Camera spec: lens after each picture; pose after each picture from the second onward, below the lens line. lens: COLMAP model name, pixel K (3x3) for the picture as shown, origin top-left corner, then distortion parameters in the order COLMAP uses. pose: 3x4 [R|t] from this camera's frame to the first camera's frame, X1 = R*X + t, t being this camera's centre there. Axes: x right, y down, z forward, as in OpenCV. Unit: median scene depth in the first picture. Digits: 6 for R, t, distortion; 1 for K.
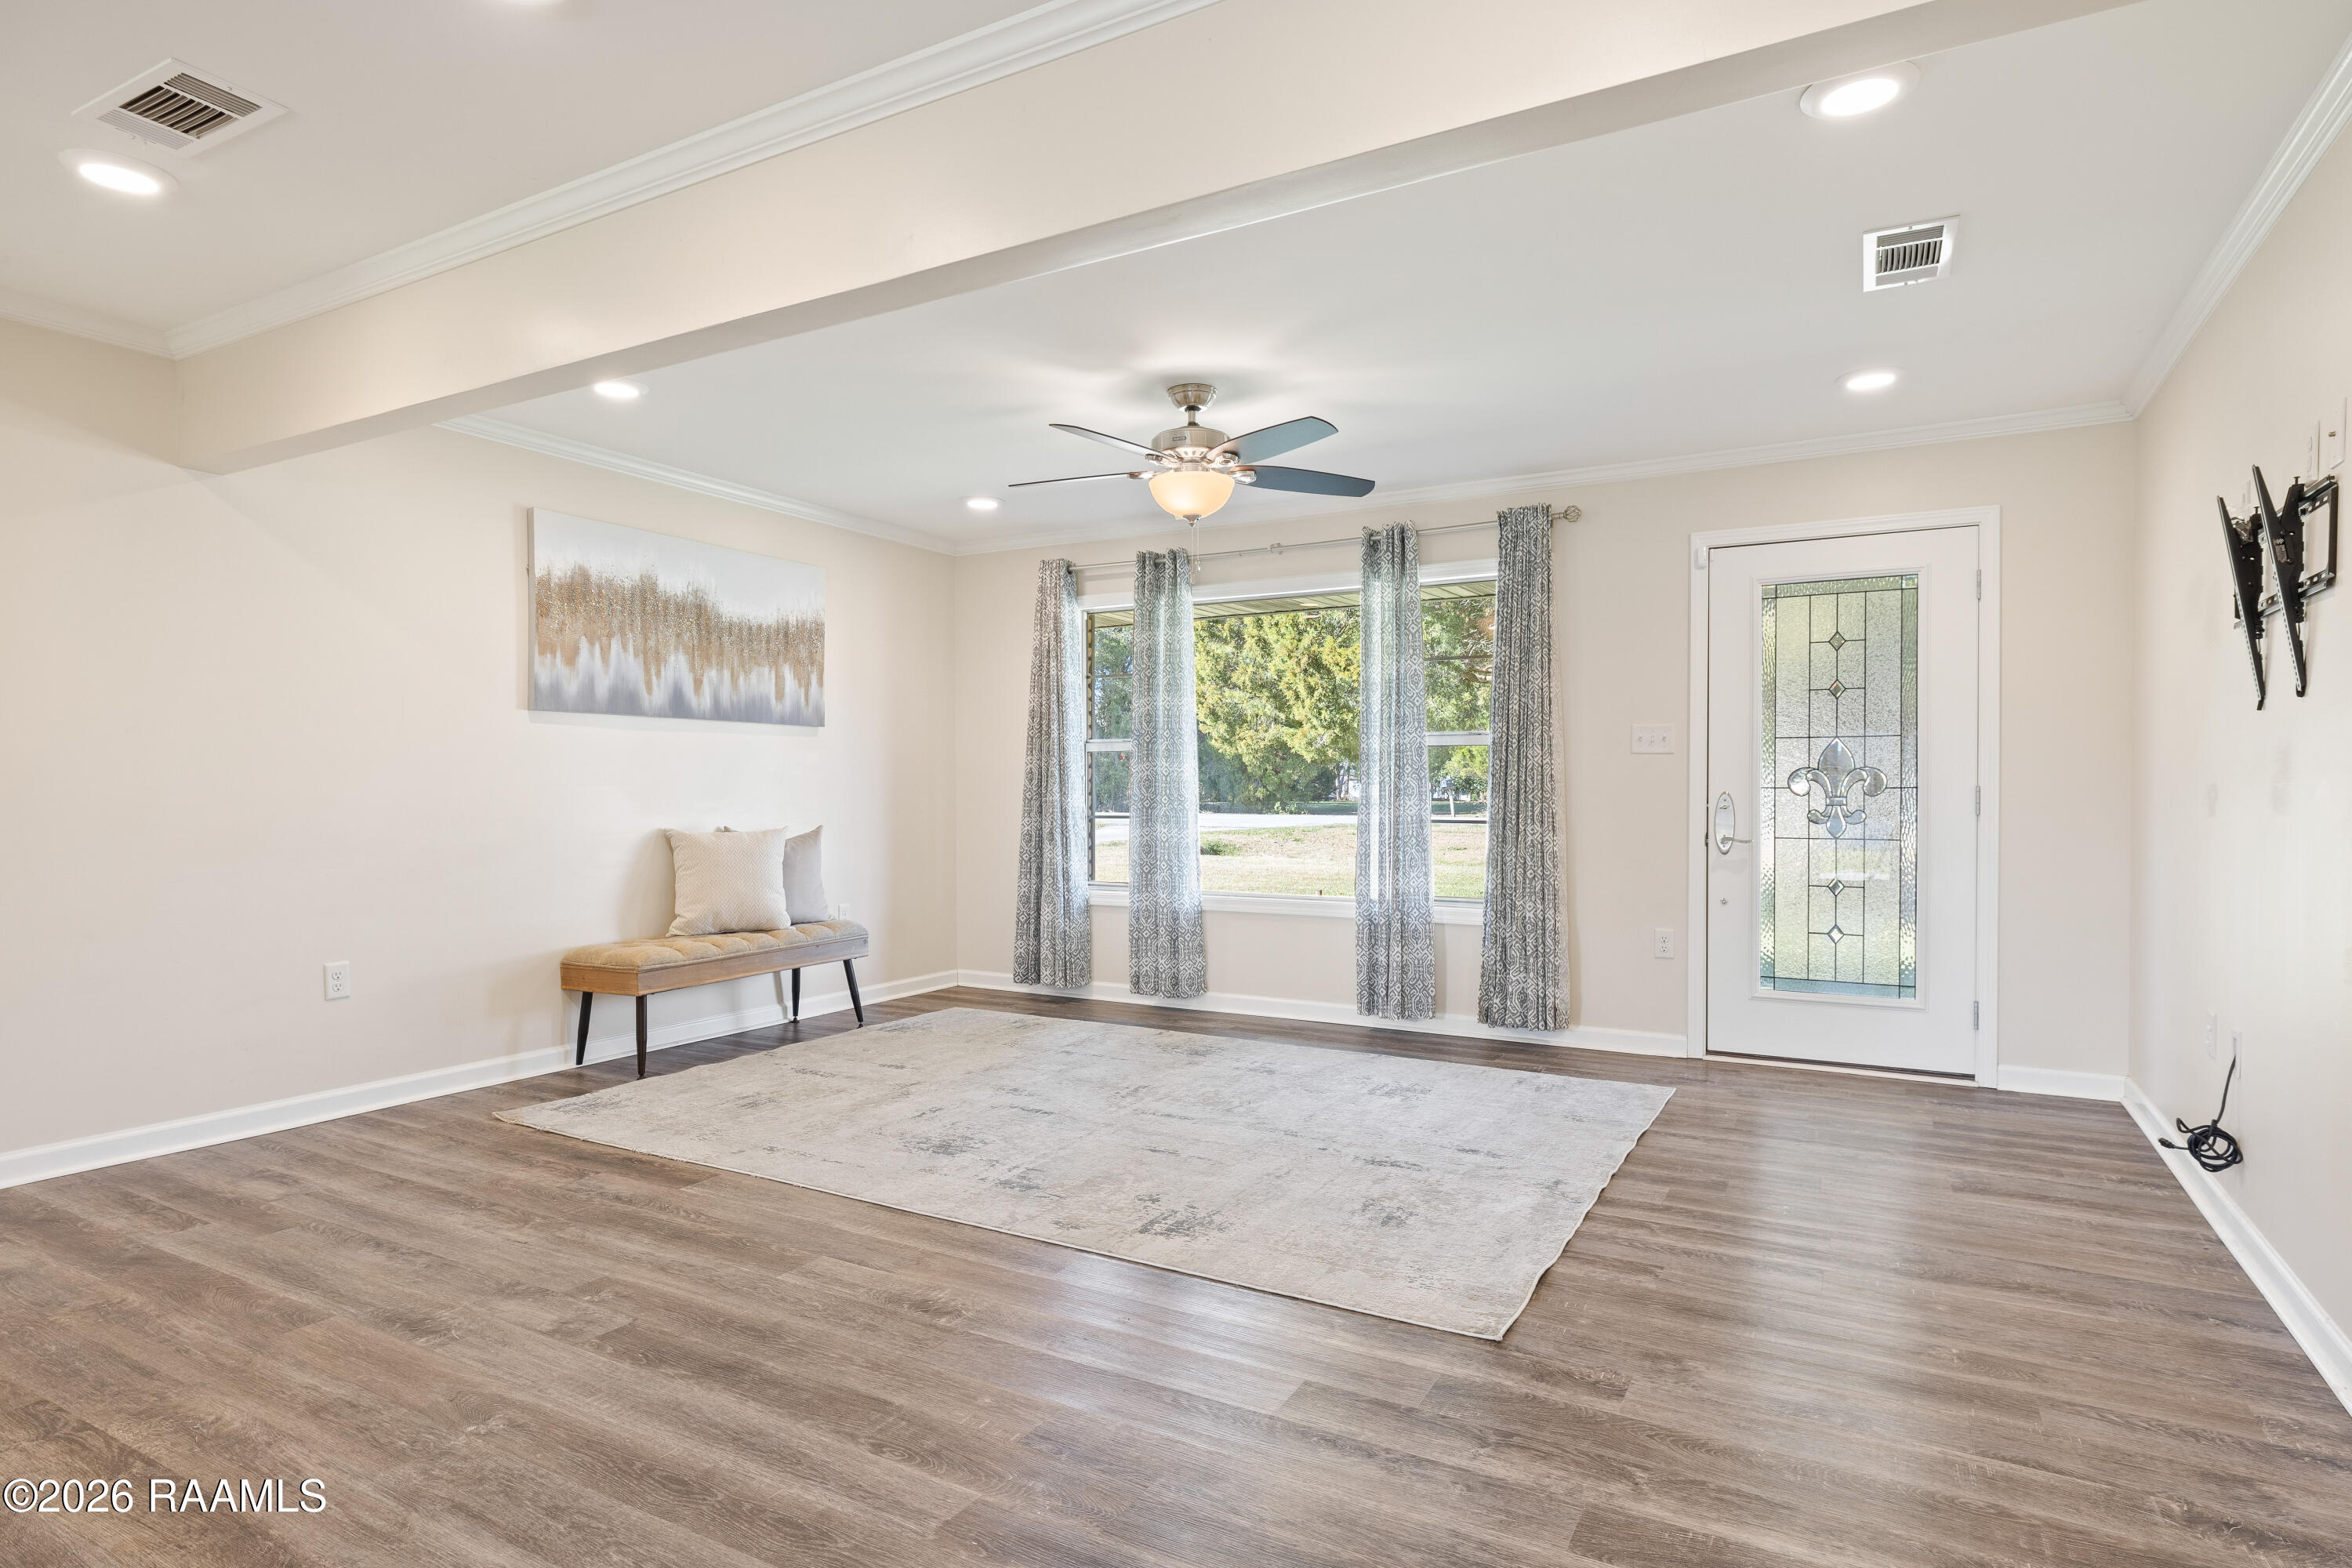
lens RADIAL K [[1240.4, 0, 1171.2], [0, 1240.4, 806.3], [0, 0, 1]] dist [0.000087, 0.002775]
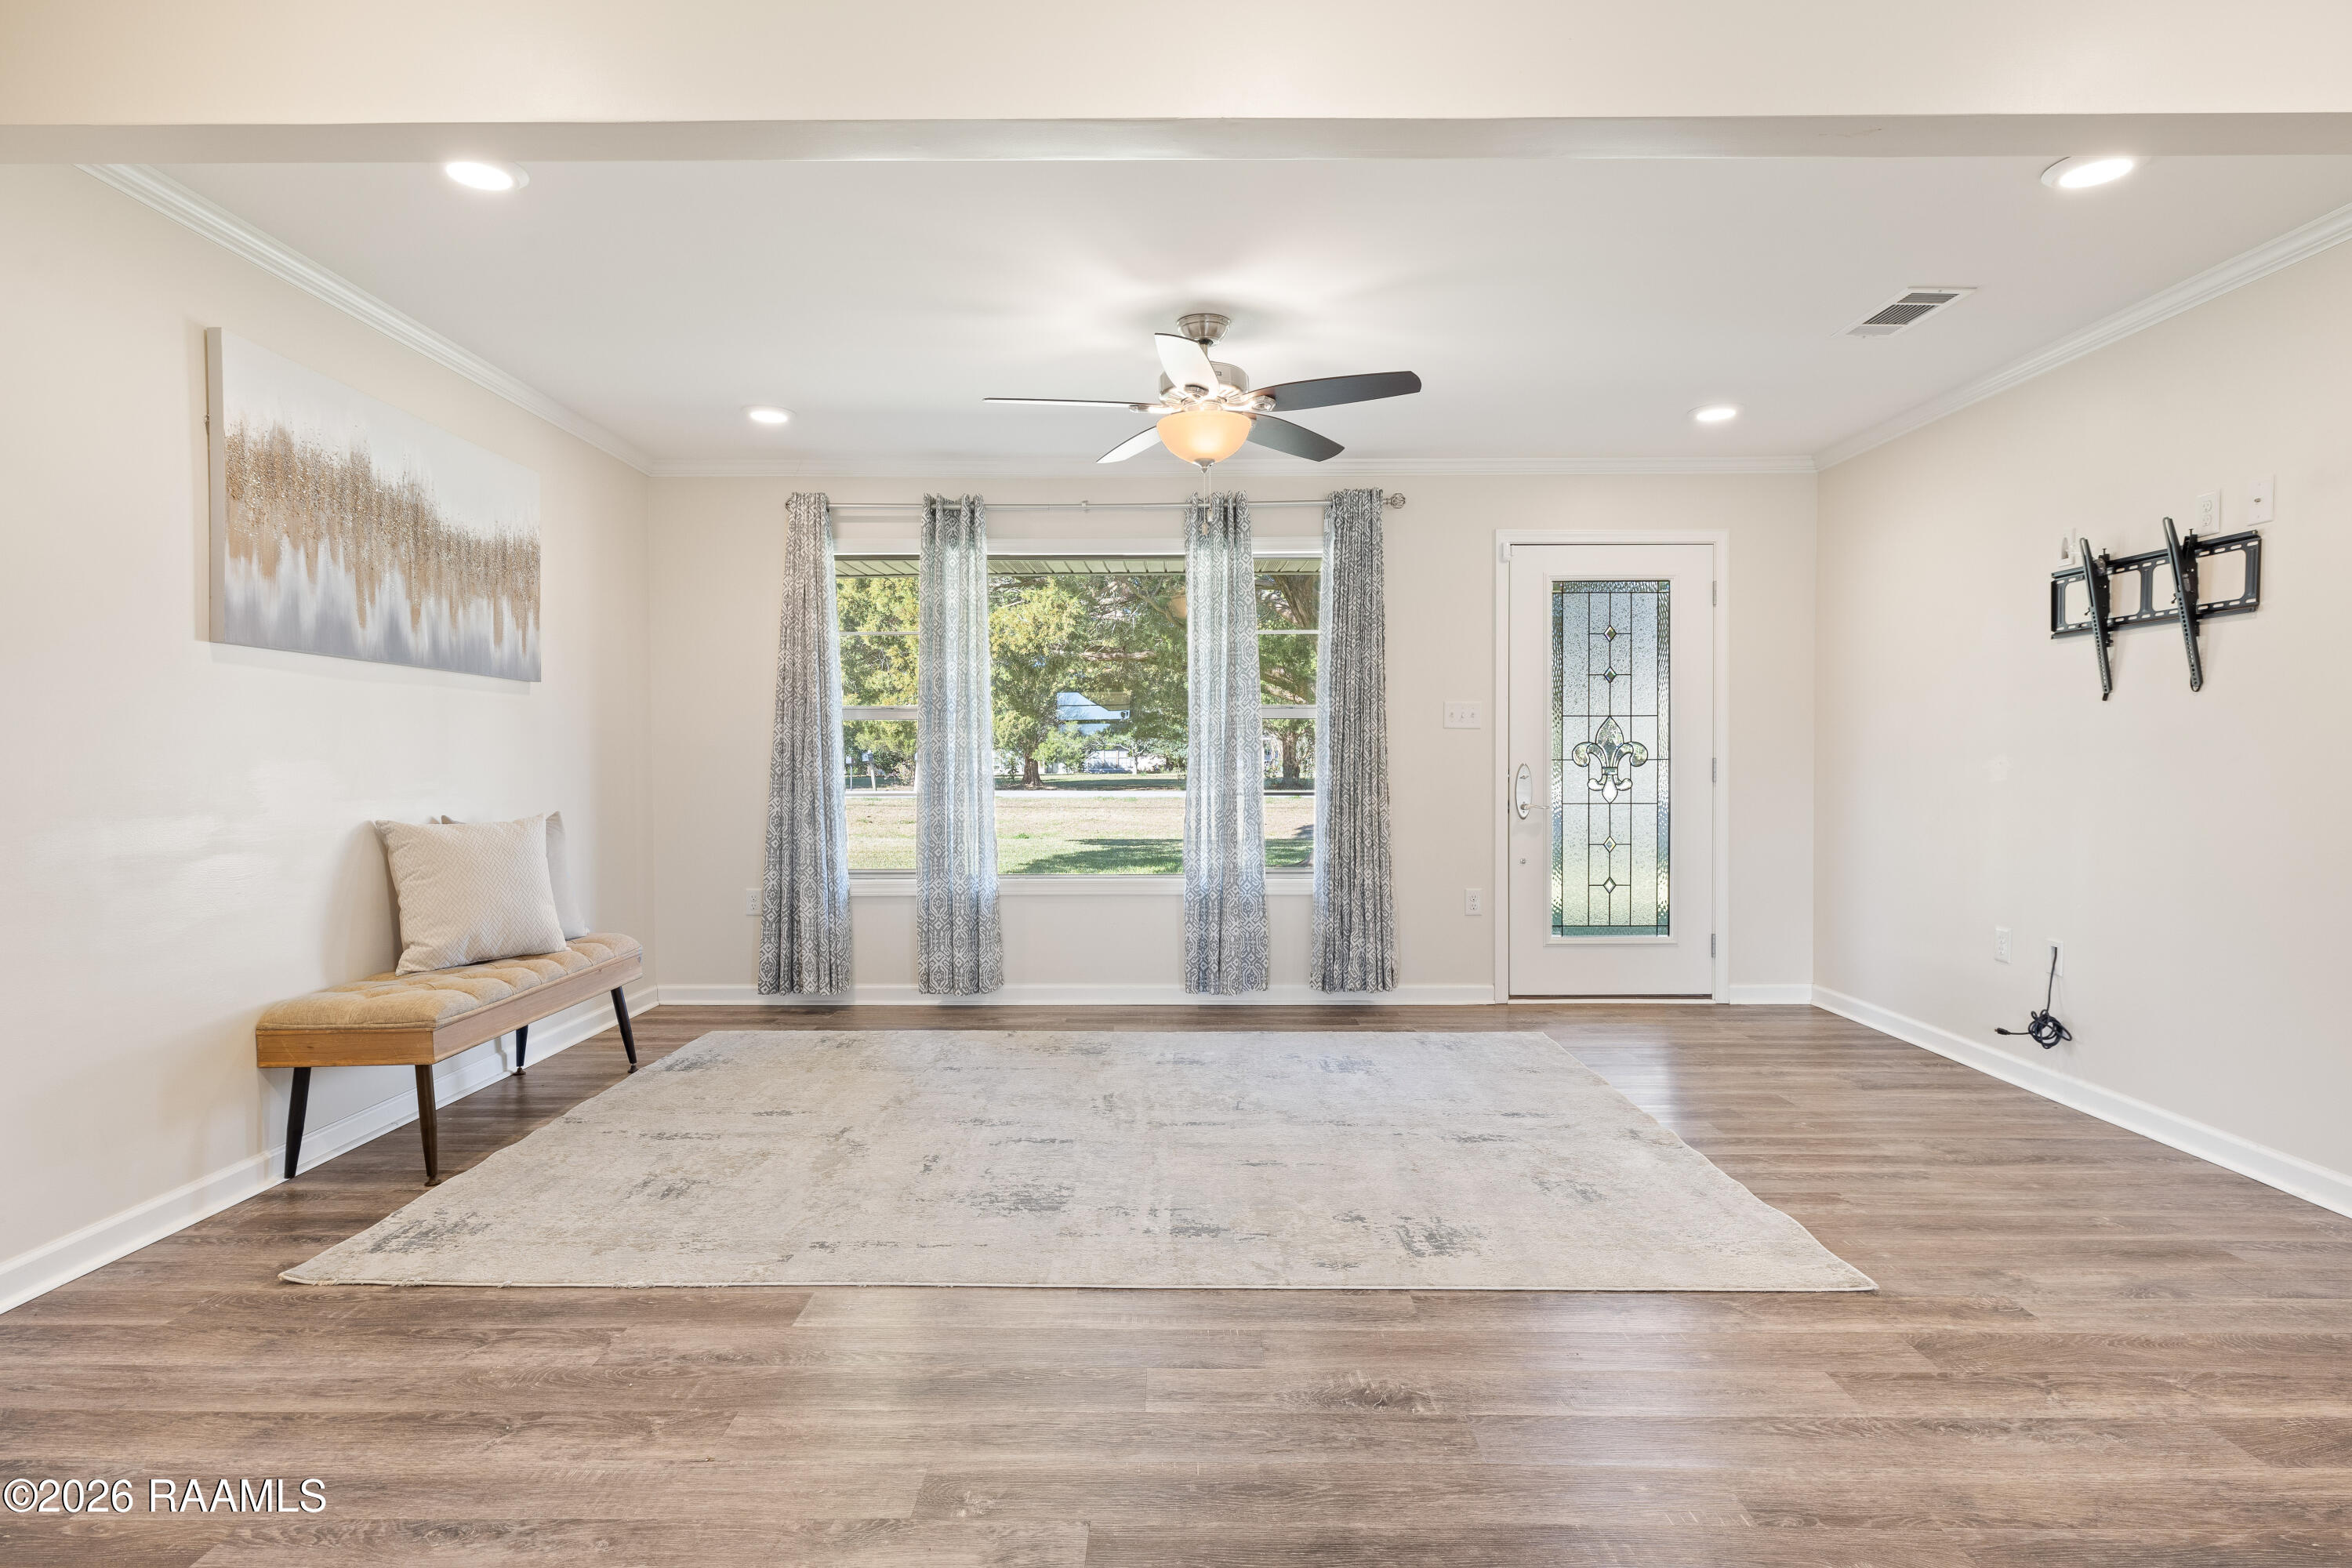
lens RADIAL K [[1216.0, 0, 1176.7], [0, 1216.0, 788.7], [0, 0, 1]] dist [-0.002181, 0.001851]
pose [[0.875479, -0.013107, 0.483078, -0.374131], [0.009543, 0.999906, 0.009835, -0.002761], [-0.483161, -0.004001, 0.875522, 0.198897]]
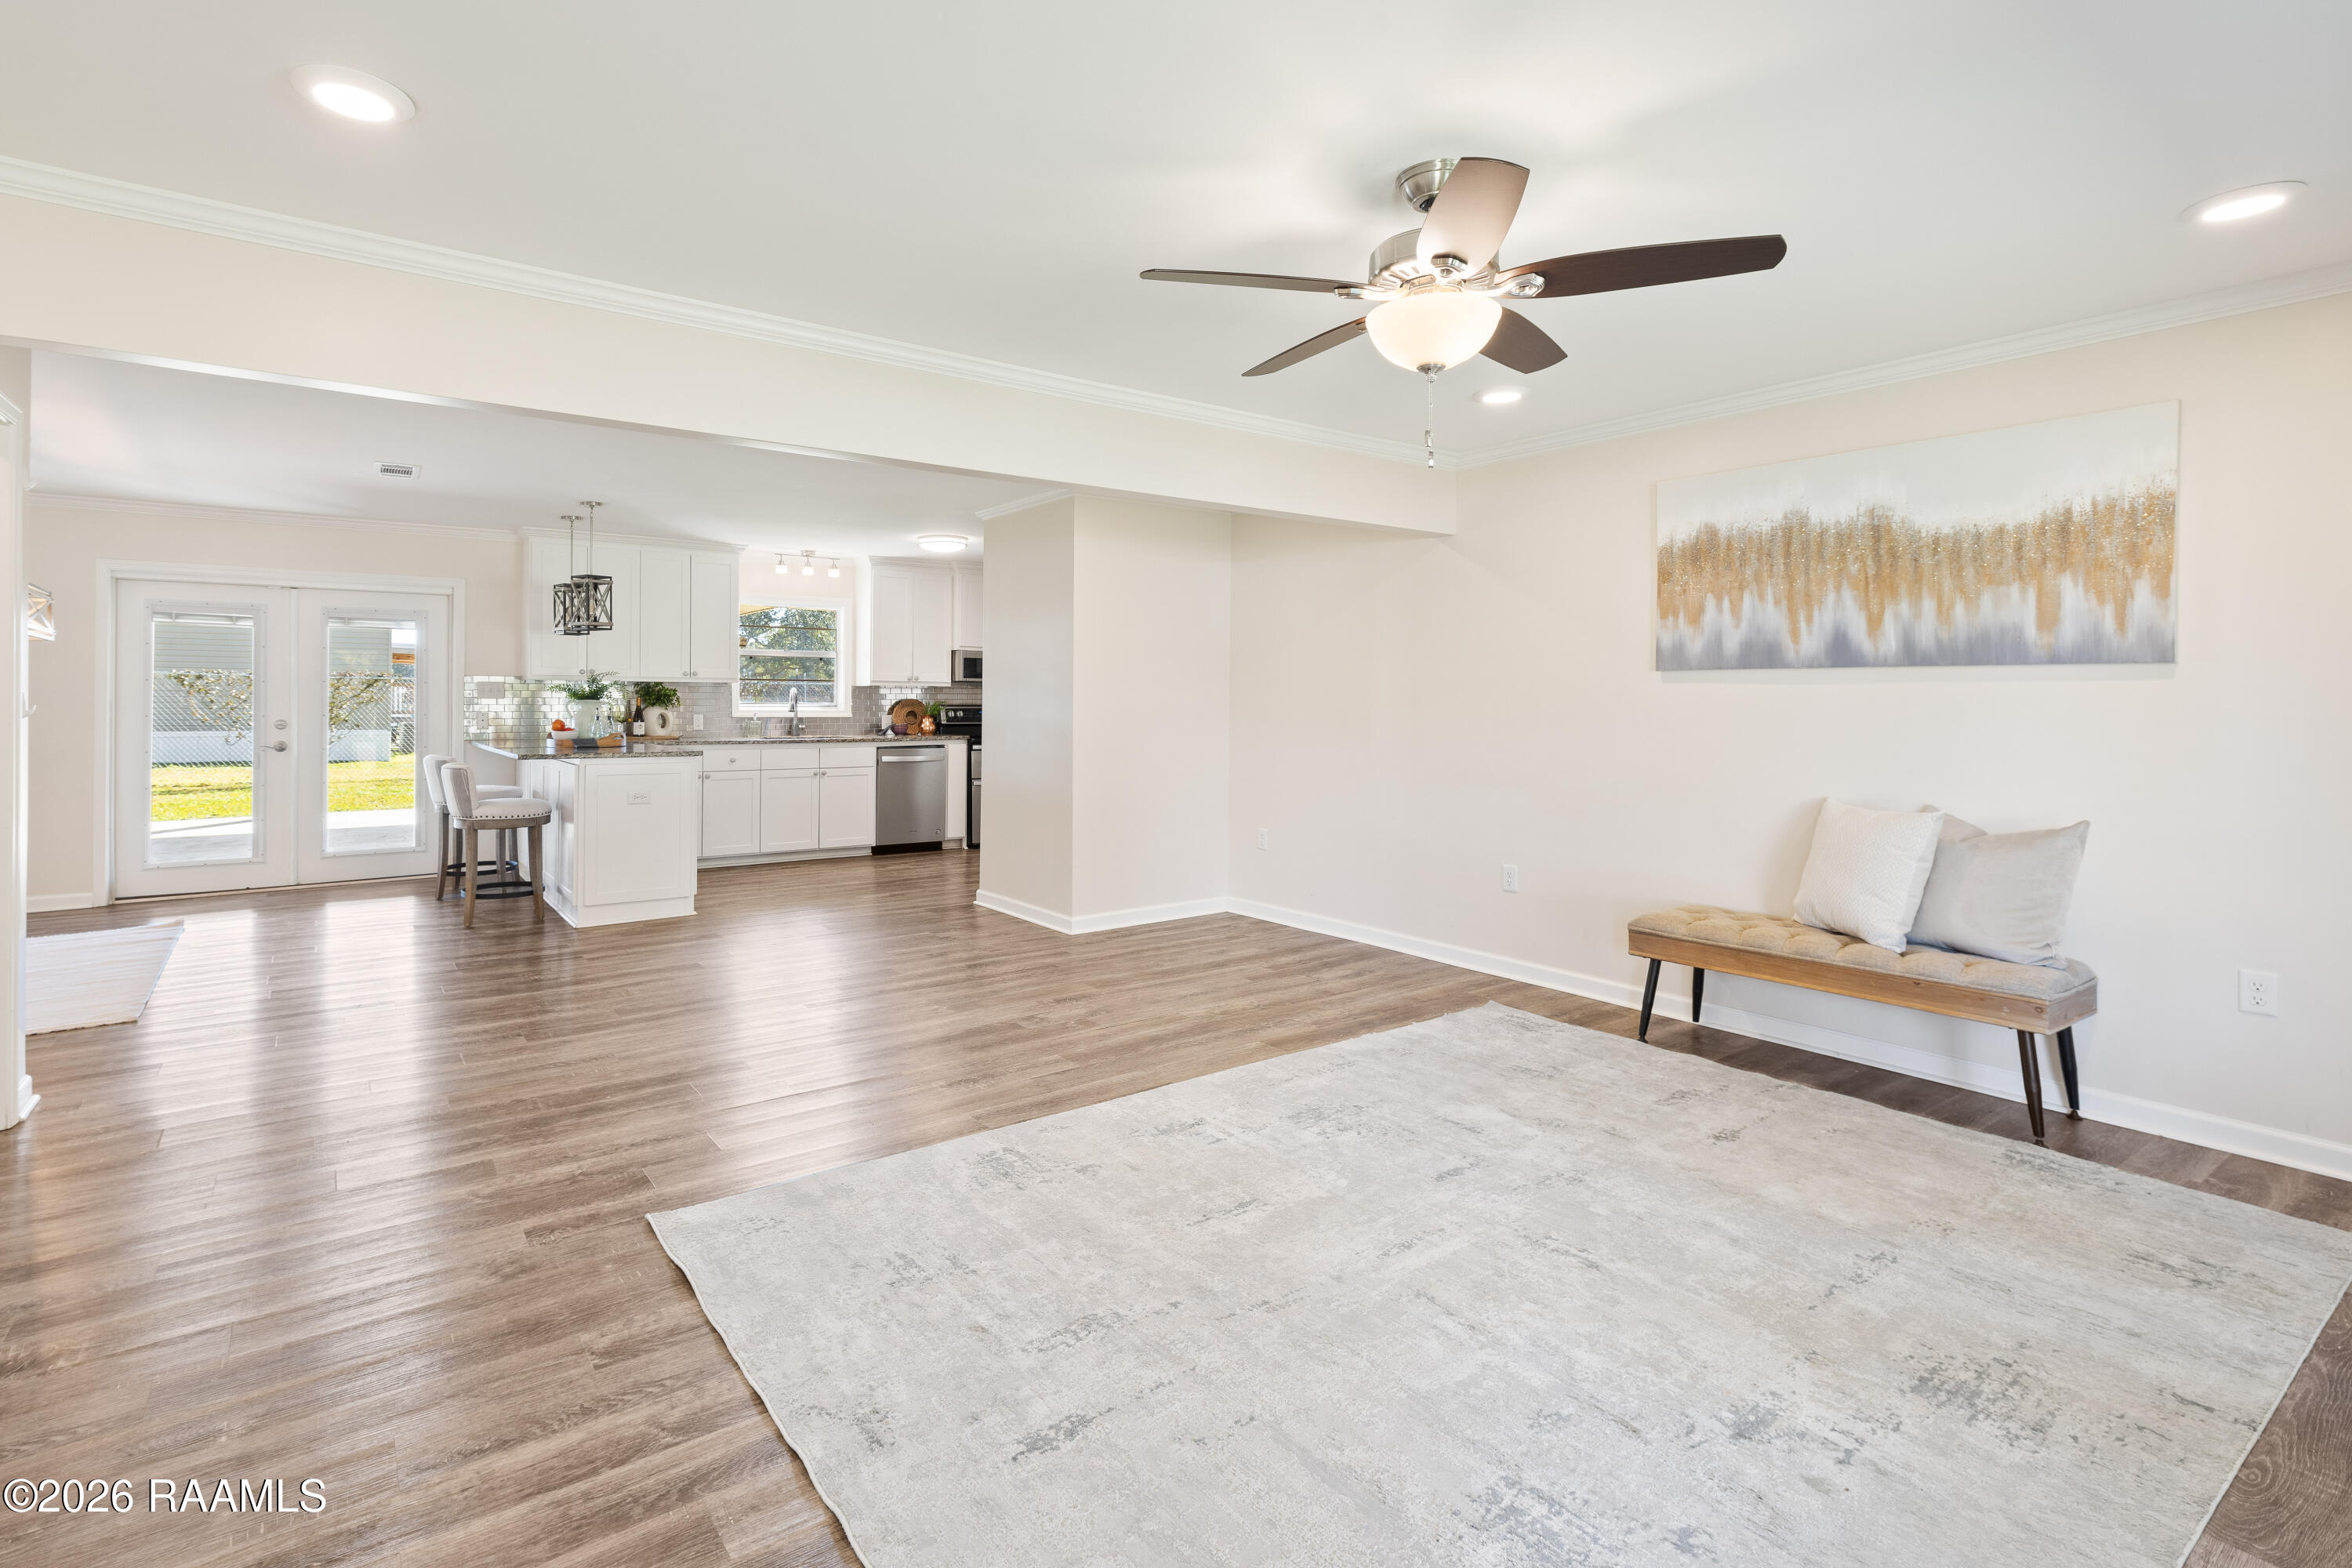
lens RADIAL K [[1114.3, 0, 1111.7], [0, 1114.3, 696.2], [0, 0, 1]] dist [0.003065, 0.000036]
pose [[-0.421414, -0.003318, -0.906862, 0.544427], [-0.018933, 0.999808, 0.005140, -0.050464], [0.906671, 0.019336, -0.421395, 0.949513]]
